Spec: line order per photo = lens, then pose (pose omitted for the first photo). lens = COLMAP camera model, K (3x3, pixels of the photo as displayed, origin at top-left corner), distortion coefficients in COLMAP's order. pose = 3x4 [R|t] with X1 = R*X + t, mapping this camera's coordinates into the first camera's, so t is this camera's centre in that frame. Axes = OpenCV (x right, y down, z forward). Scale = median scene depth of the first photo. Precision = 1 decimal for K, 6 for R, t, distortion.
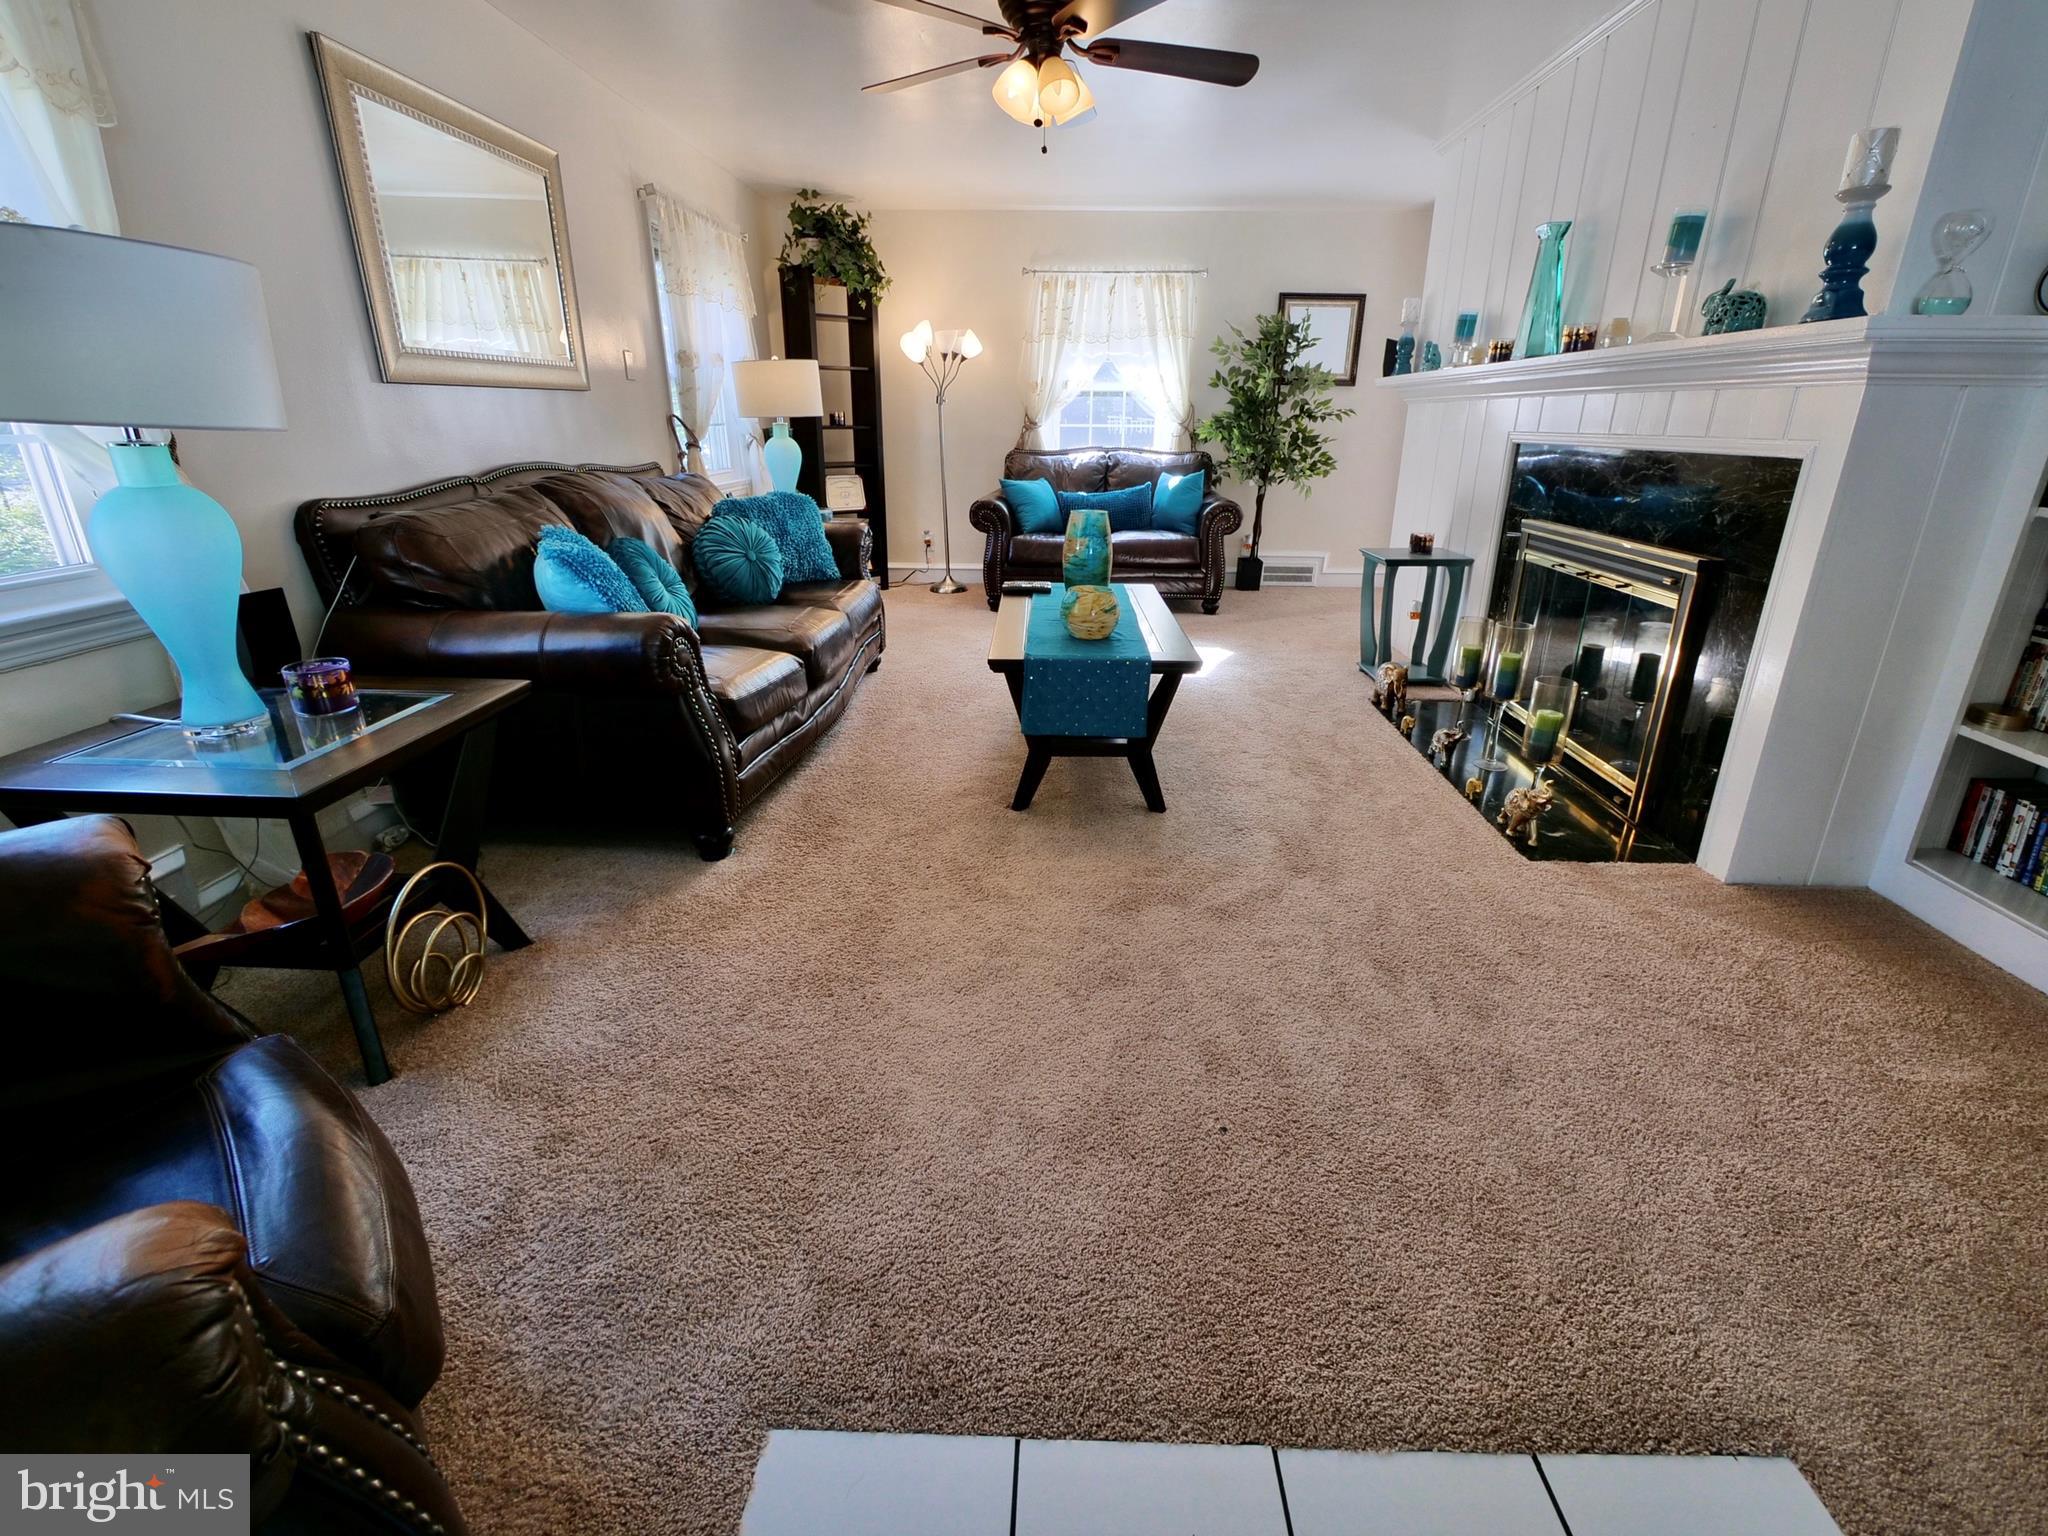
lens RADIAL K [[905.1, 0, 1047.6], [0, 905.1, 743.1], [0, 0, 1]] dist [-0.006242, 0.000569]
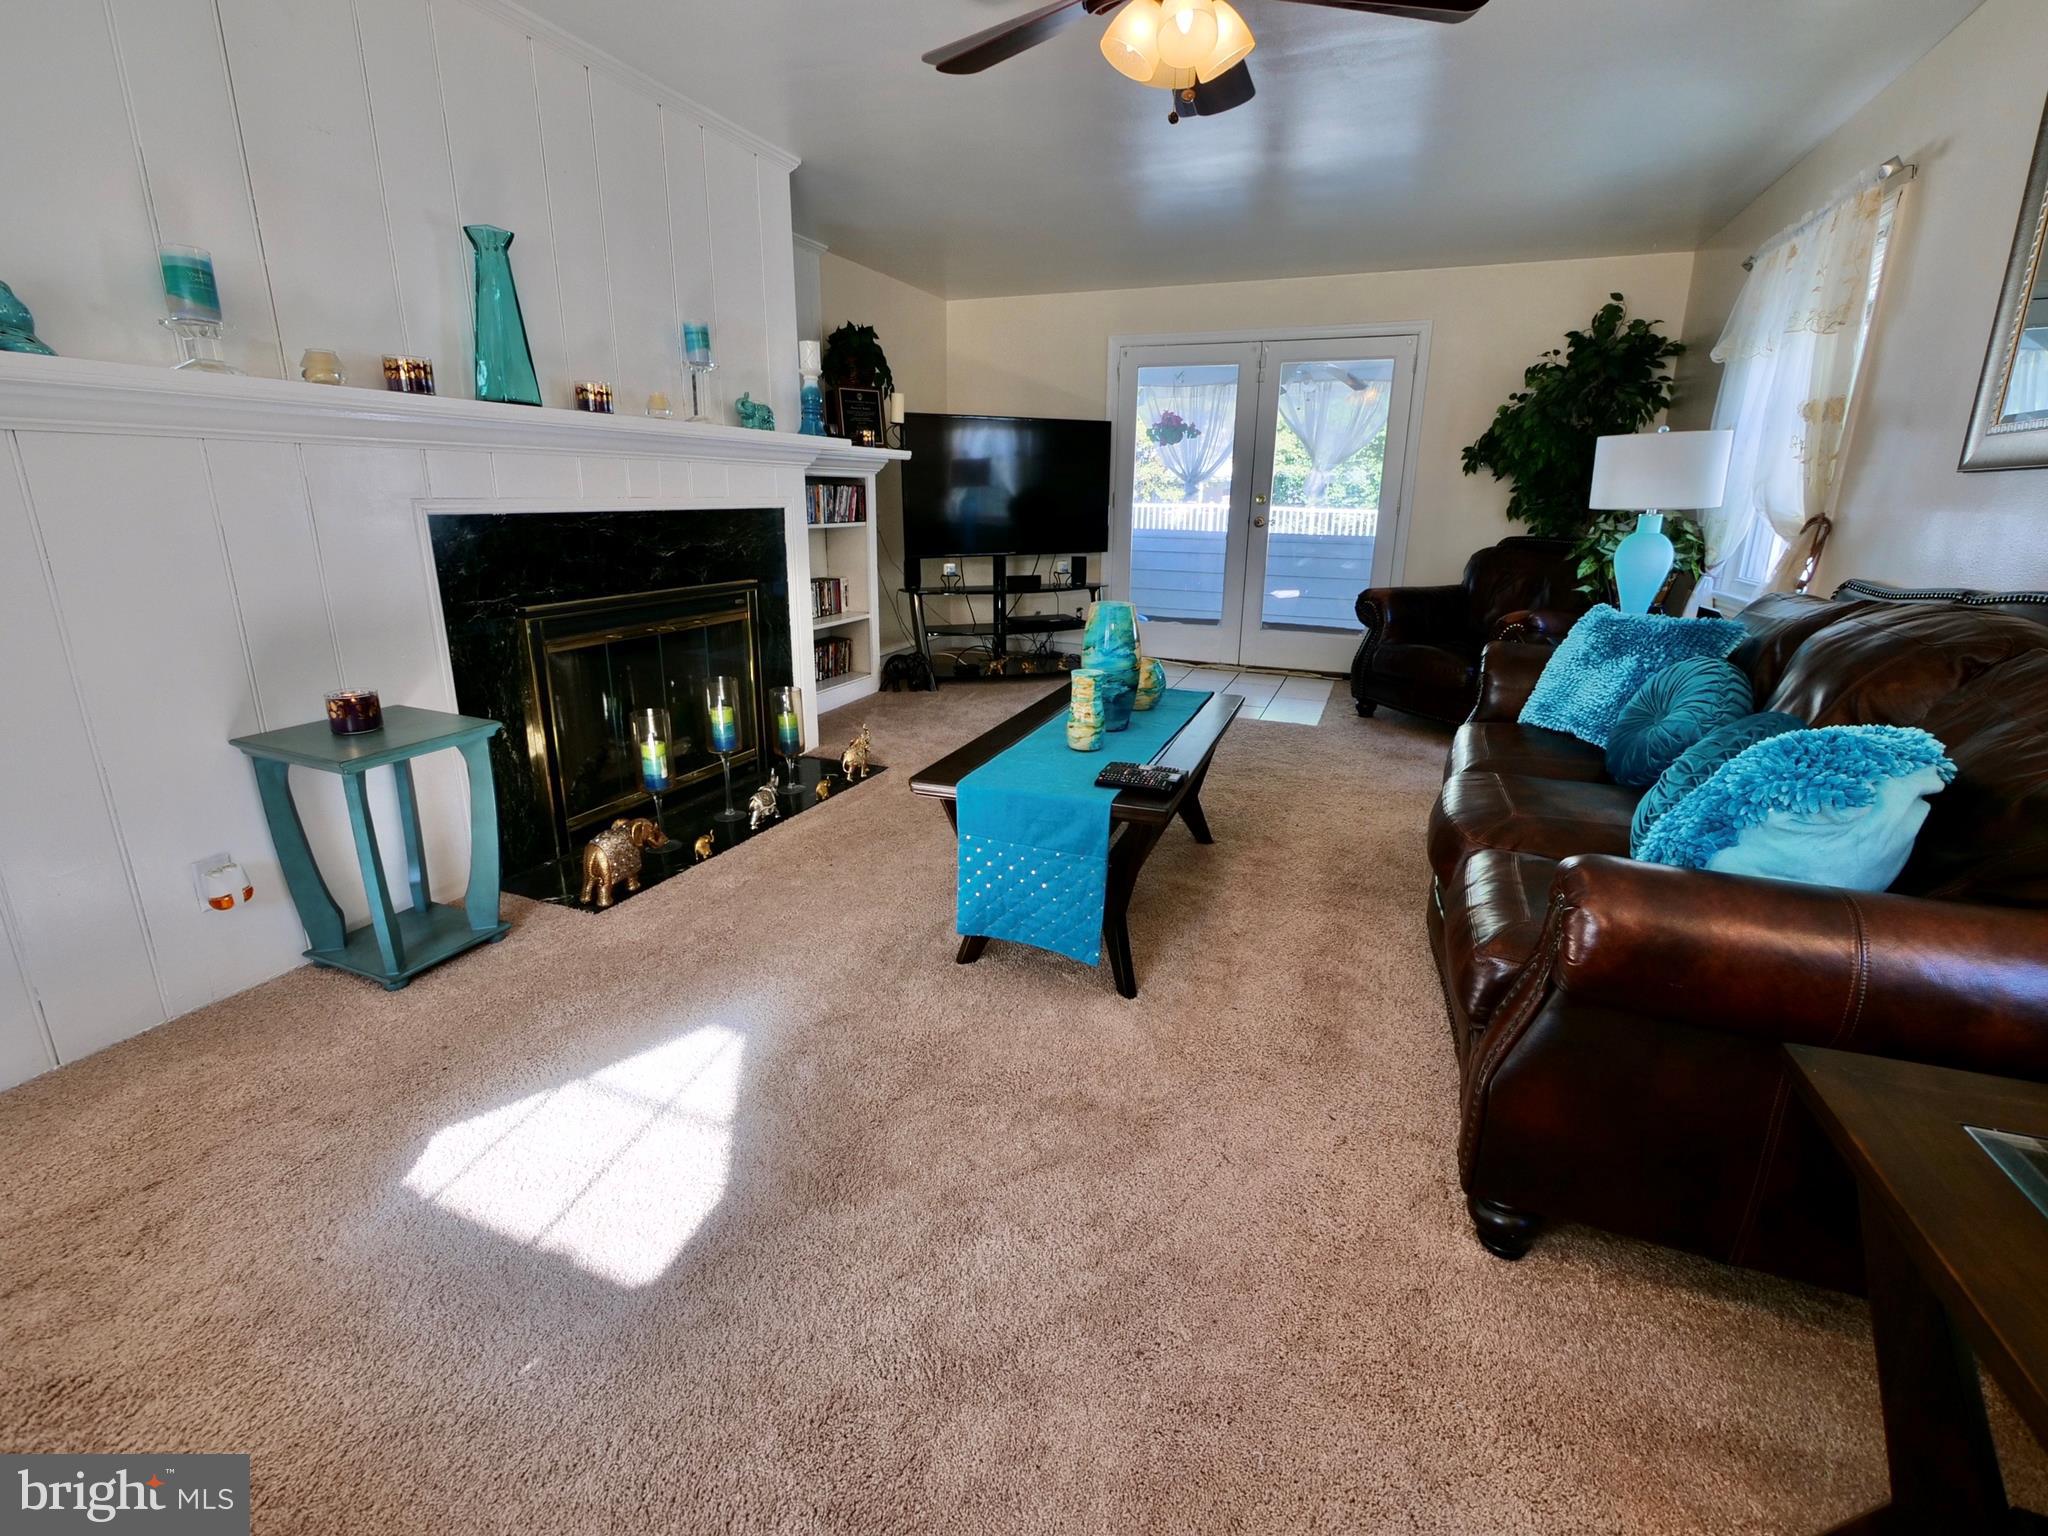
lens RADIAL K [[880.1, 0, 1024.0], [0, 880.1, 768.0], [0, 0, 1]] dist [-0.017773, 0.000858]
pose [[-0.930235, -0.126187, 0.344586, -0.097554], [0.105940, 0.806689, 0.581403, -0.342563], [-0.351339, 0.577347, -0.737042, 0.959662]]
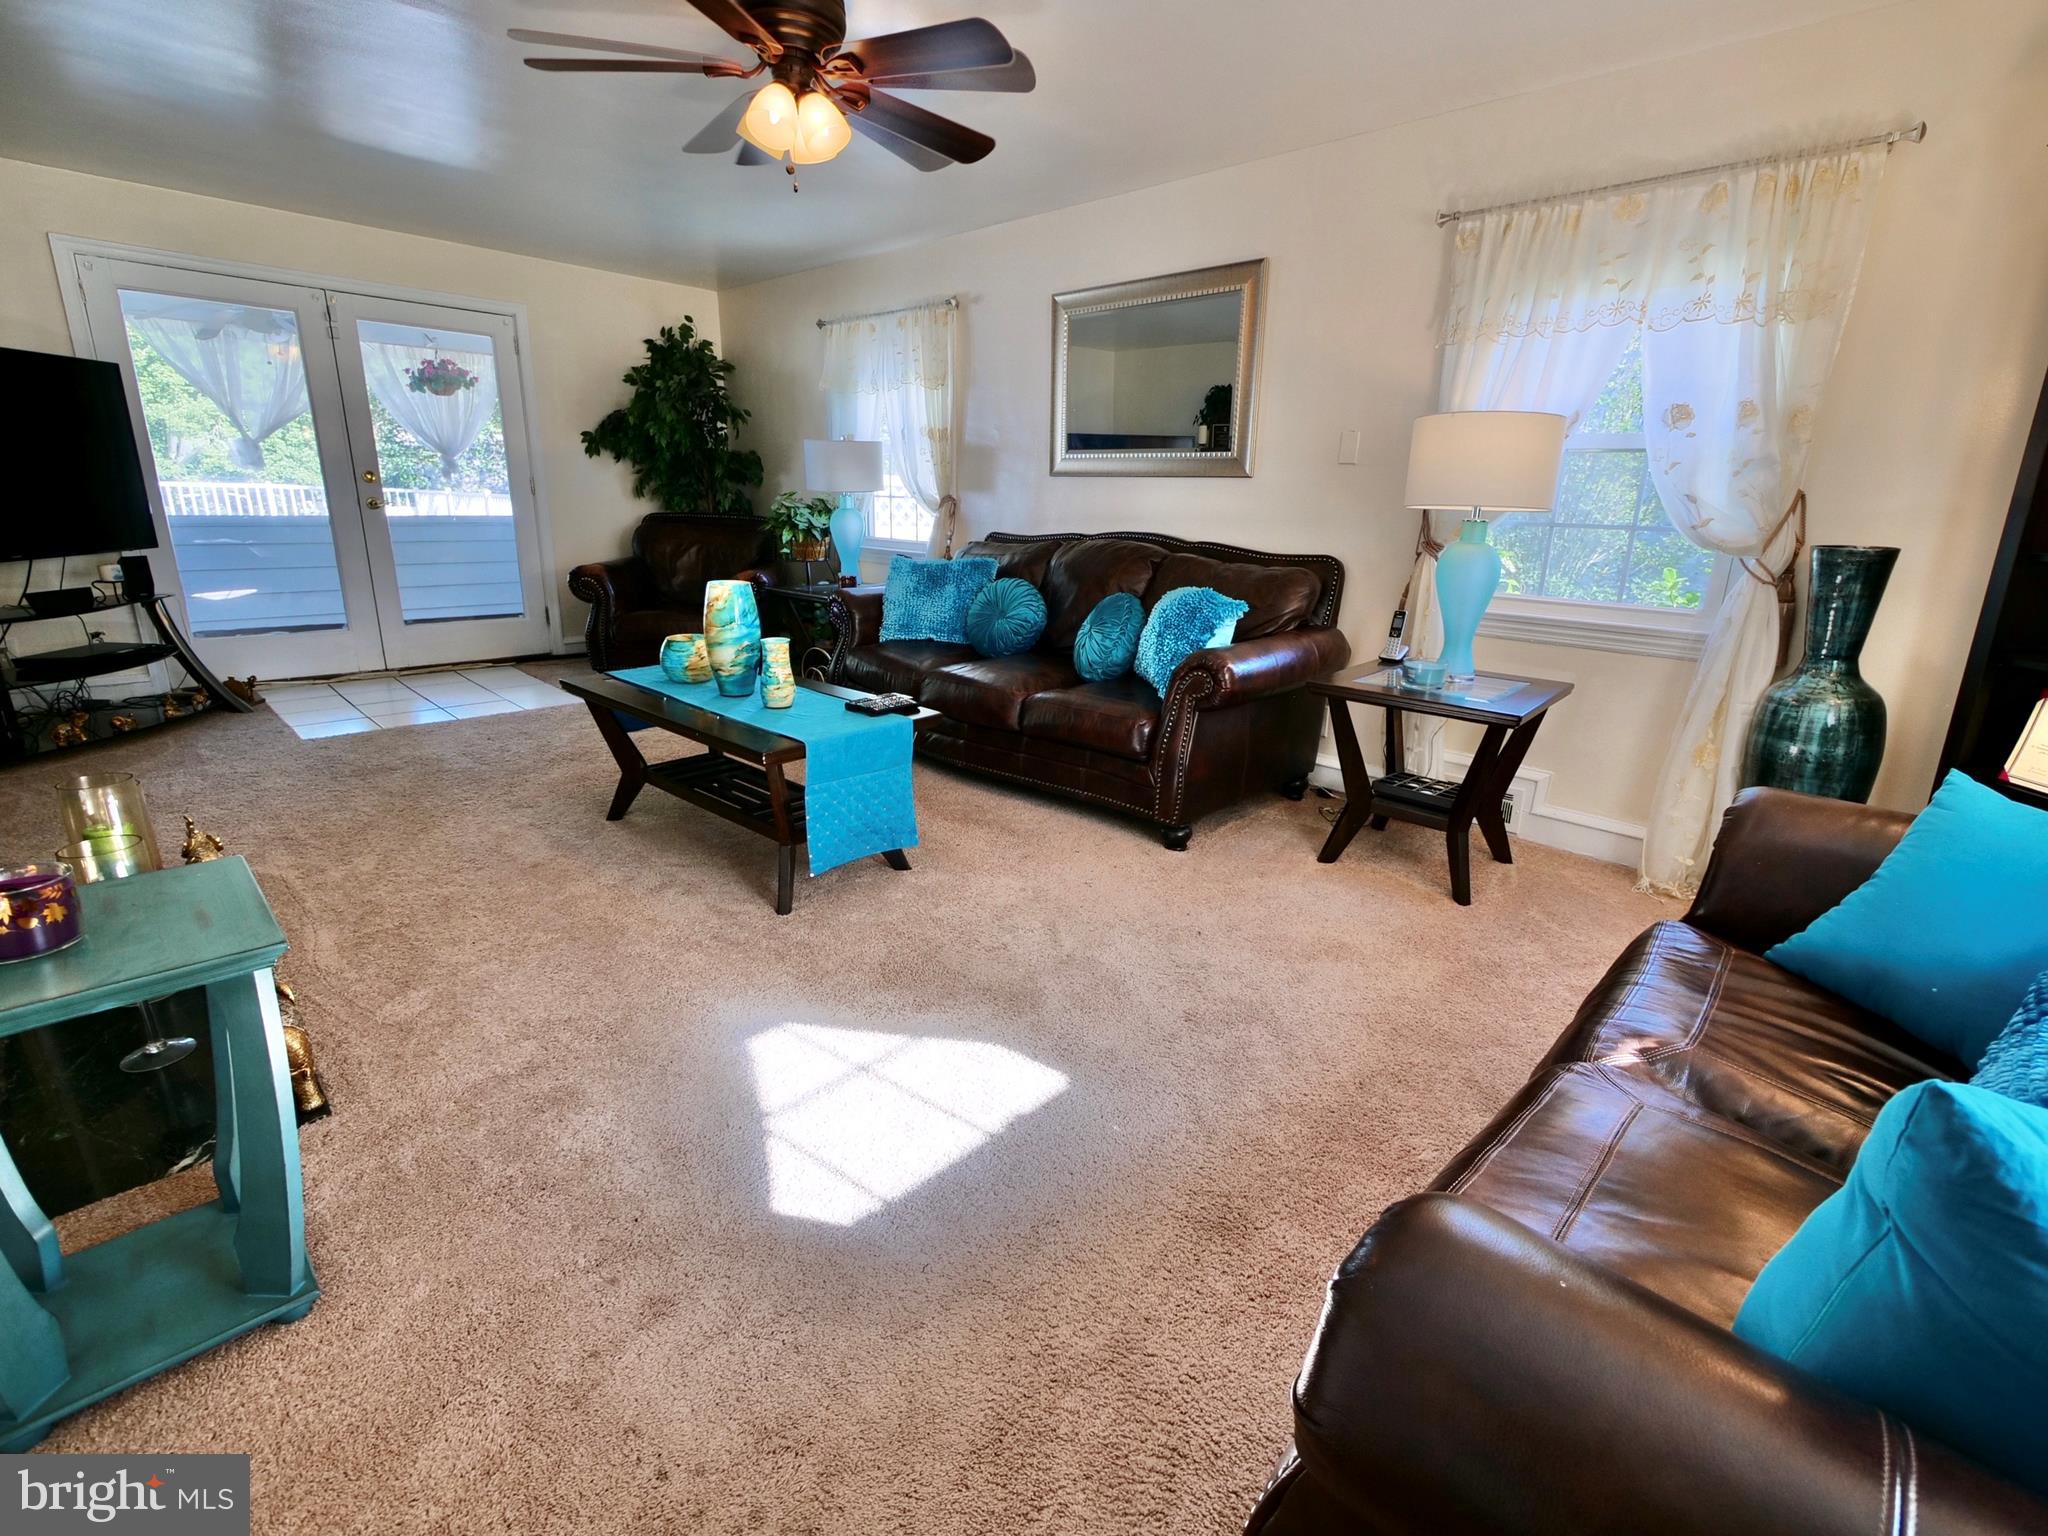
lens RADIAL K [[908.5, 0, 1024.0], [0, 908.5, 768.0], [0, 0, 1]] dist [-0.001679, -0.000041]
pose [[-0.685099, 0.186527, -0.704164, 0.299622], [-0.275278, 0.828688, 0.487338, -0.357343], [0.674434, 0.527716, -0.516386, 1.004429]]
